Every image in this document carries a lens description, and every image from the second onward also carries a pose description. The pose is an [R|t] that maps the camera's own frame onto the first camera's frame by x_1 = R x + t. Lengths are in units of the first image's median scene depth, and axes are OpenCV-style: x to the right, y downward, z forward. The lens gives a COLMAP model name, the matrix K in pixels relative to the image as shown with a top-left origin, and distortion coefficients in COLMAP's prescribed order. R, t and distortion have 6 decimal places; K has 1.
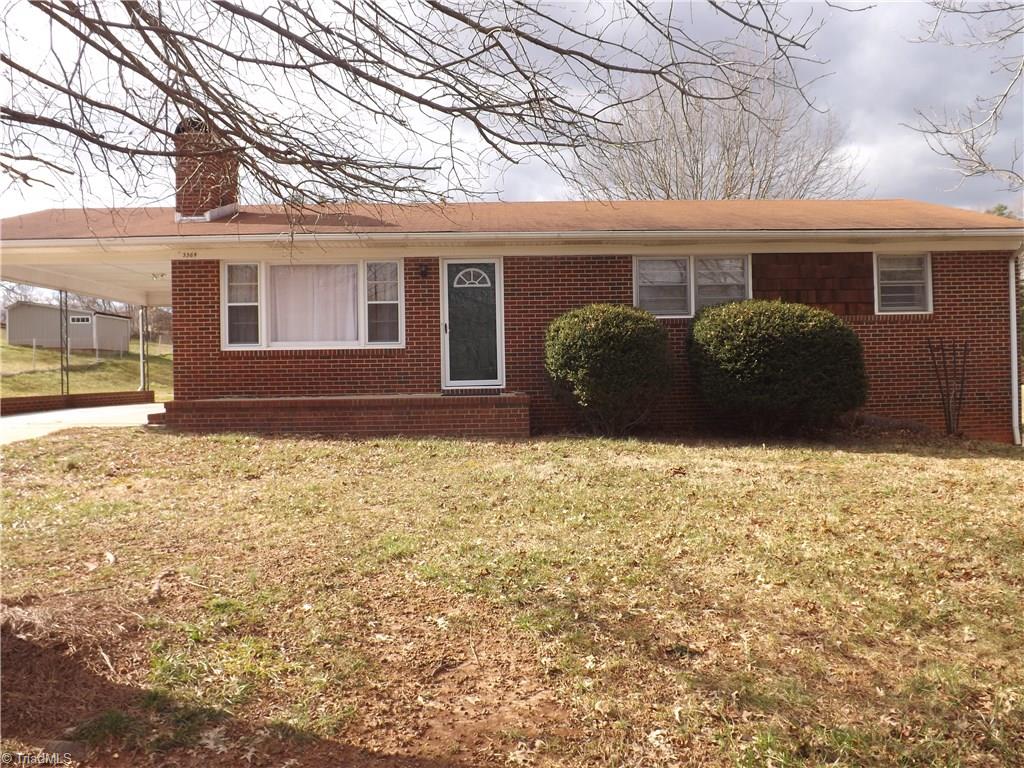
lens RADIAL K [[734.7, 0, 512.3], [0, 734.7, 374.5], [0, 0, 1]] dist [-0.039656, -0.004274]
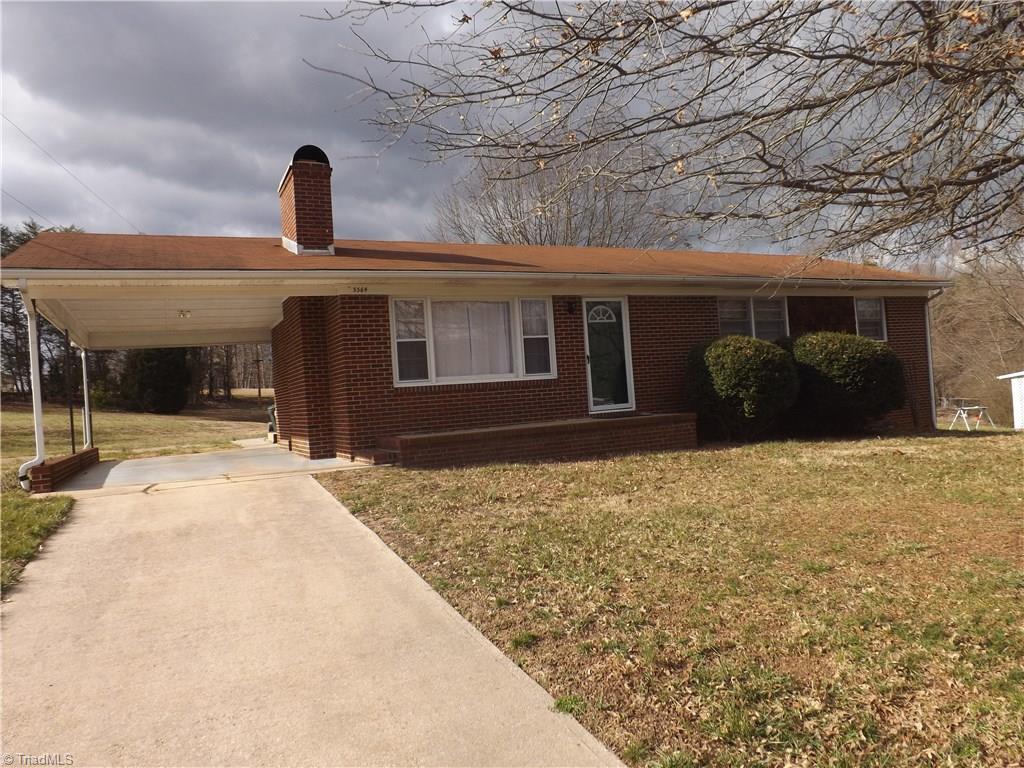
lens RADIAL K [[734.7, 0, 512.3], [0, 734.7, 390.7], [0, 0, 1]] dist [-0.039656, -0.004274]
pose [[0.909613, -0.042533, 0.413275, -0.659300], [0.055991, 0.998221, -0.020501, 0.000809], [-0.411667, 0.041787, 0.910376, 0.035993]]
